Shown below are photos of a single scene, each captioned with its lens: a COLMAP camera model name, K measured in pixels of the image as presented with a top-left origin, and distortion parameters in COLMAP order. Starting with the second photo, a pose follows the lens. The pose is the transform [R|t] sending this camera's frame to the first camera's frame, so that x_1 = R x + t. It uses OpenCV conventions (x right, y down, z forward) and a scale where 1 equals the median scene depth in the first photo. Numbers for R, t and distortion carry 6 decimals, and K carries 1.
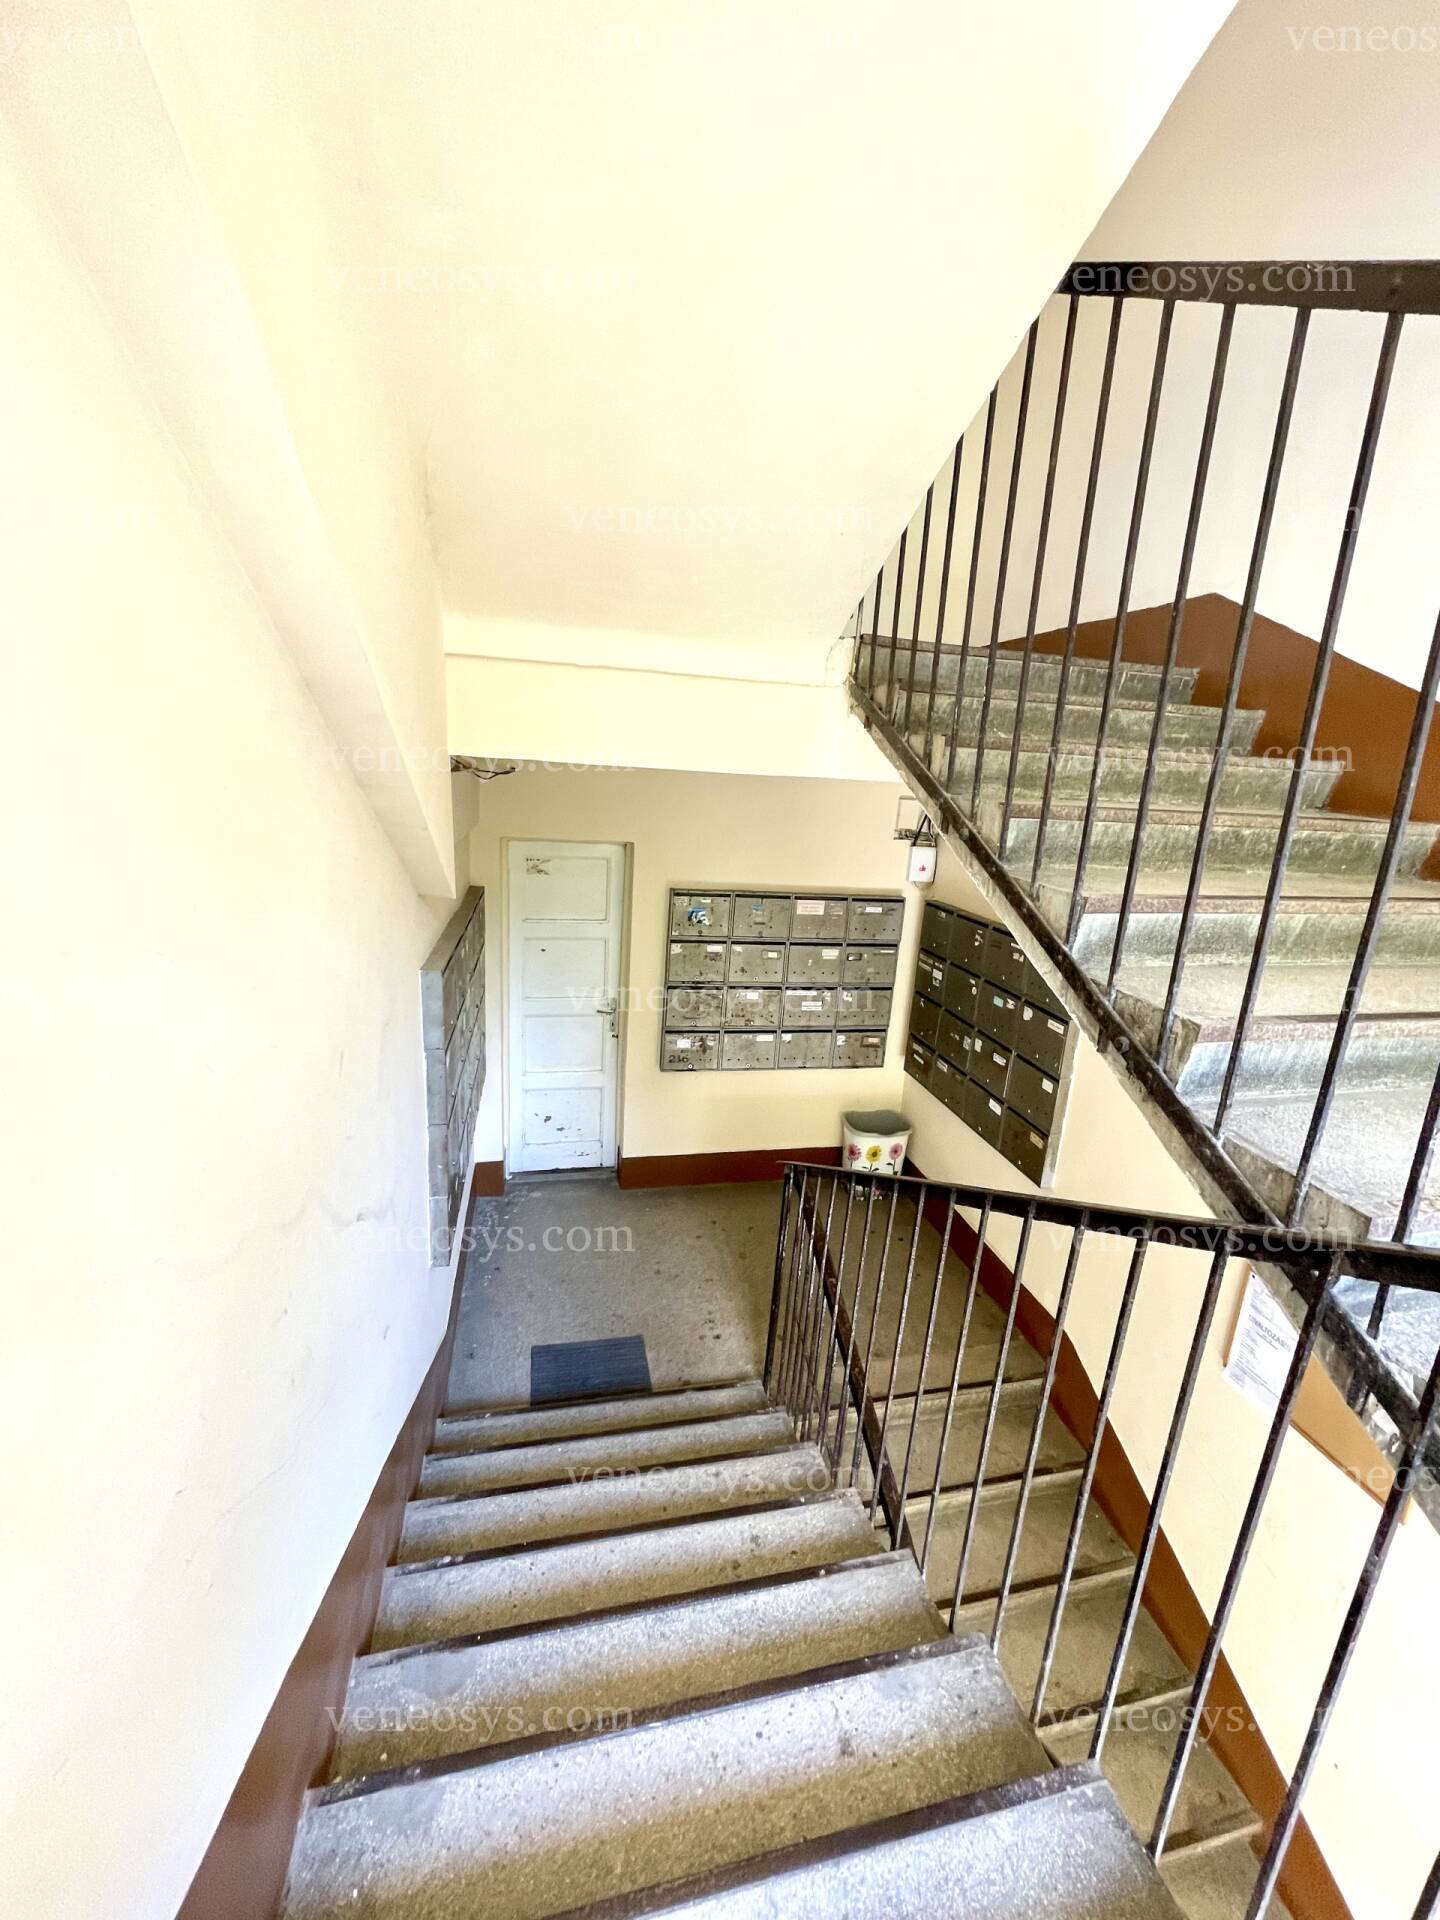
lens RADIAL K [[786.5, 0, 725.1], [0, 786.5, 959.9], [0, 0, 1]] dist [0.000674, 0.000122]
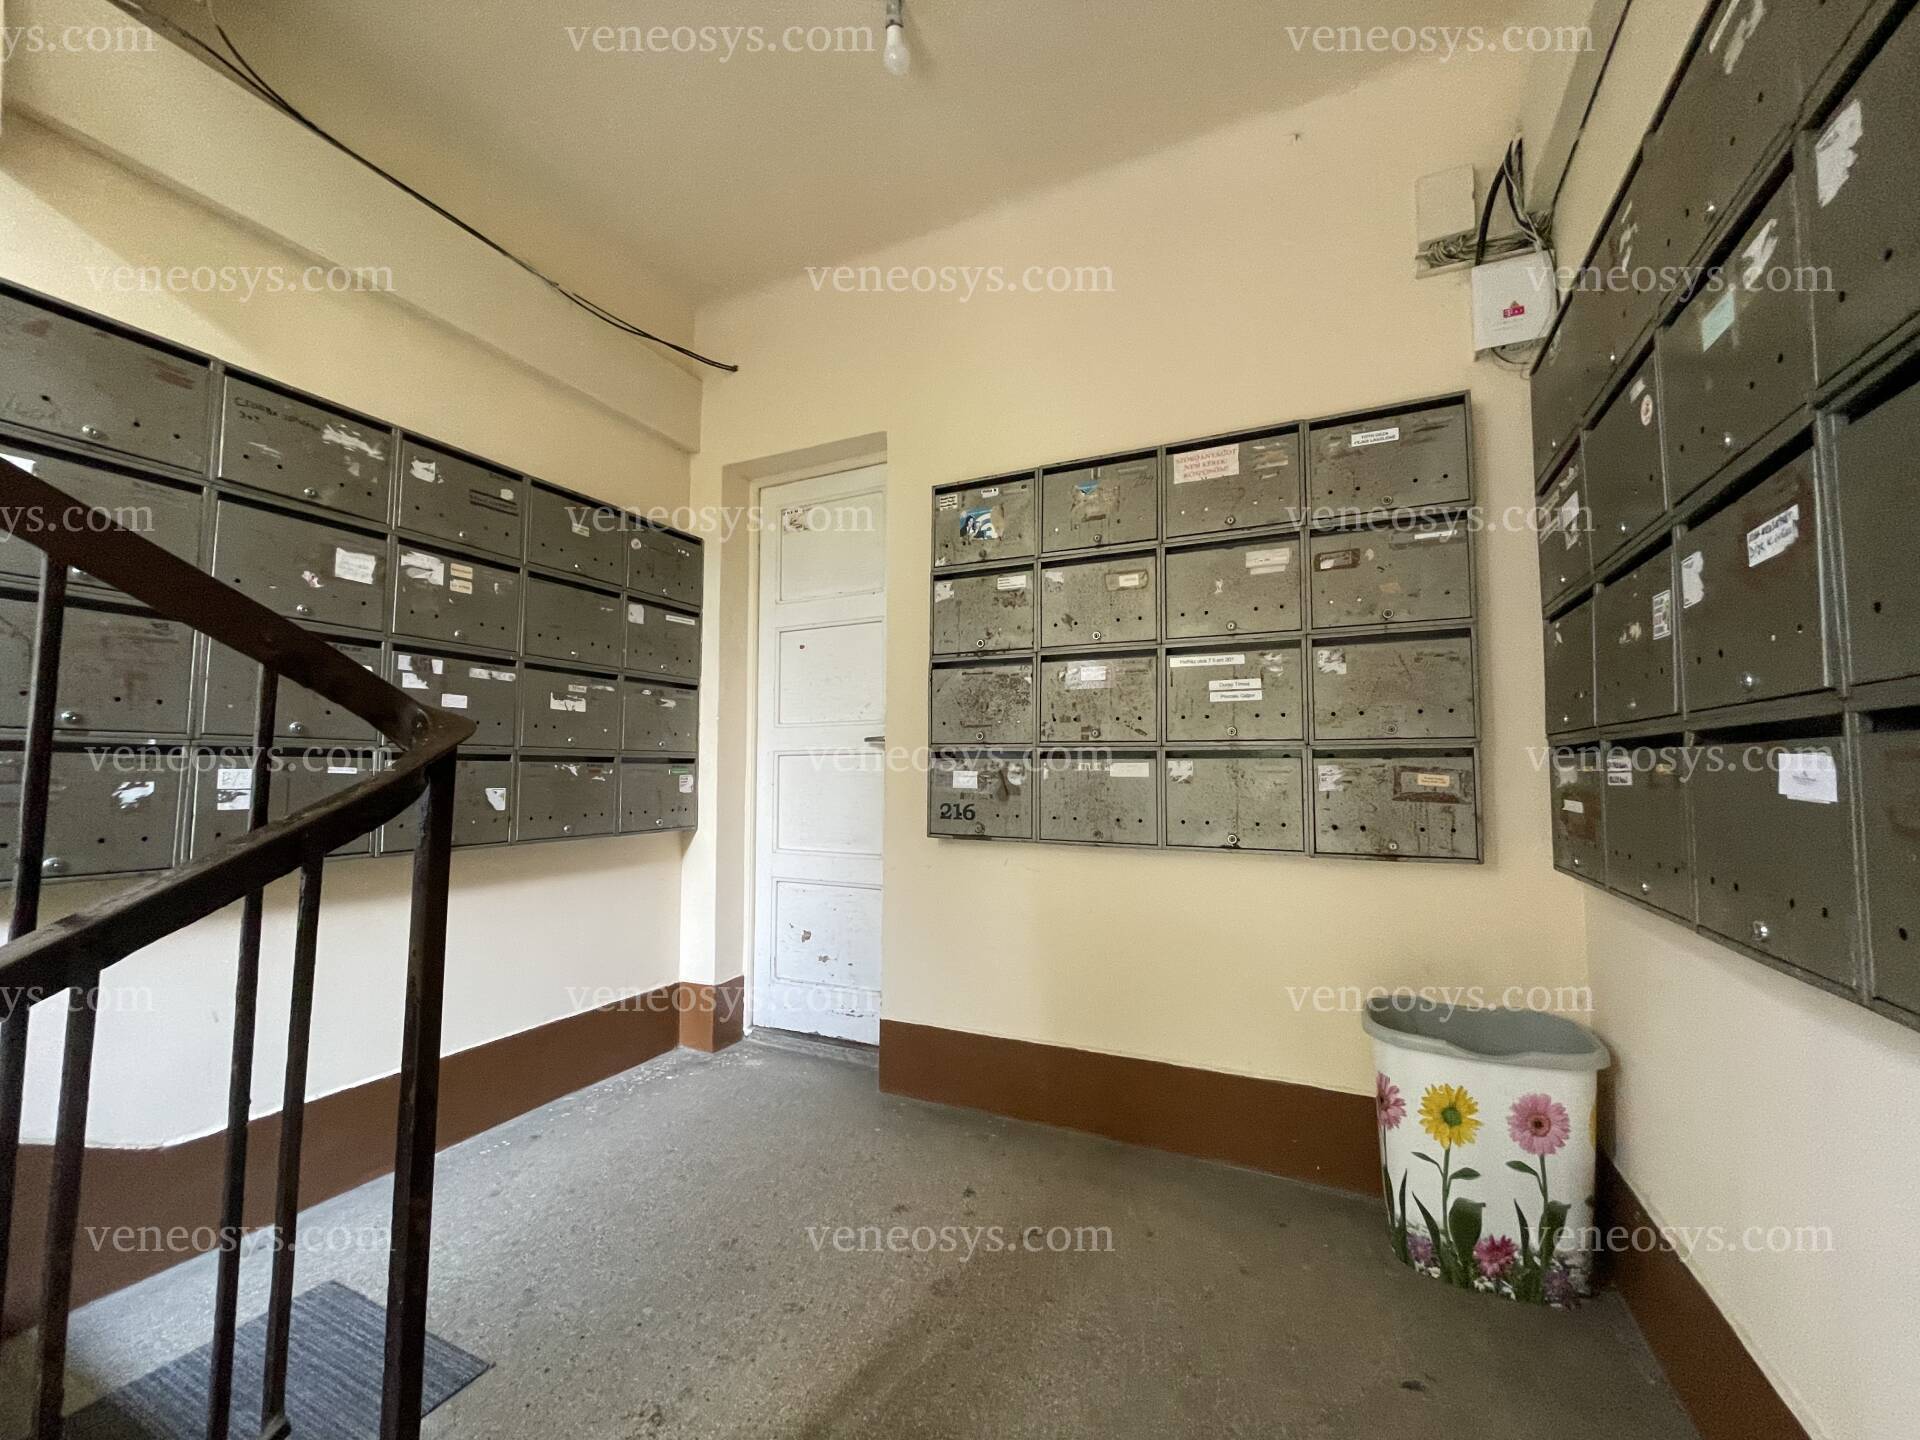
lens RADIAL K [[786.5, 0, 952.6], [0, 786.5, 718.1], [0, 0, 1]] dist [0.000674, 0.000122]
pose [[0.771367, -0.106411, -0.627431, 0.260461], [-0.110596, 0.948504, -0.296831, 0.218677], [0.626707, 0.298357, 0.719876, 0.614559]]
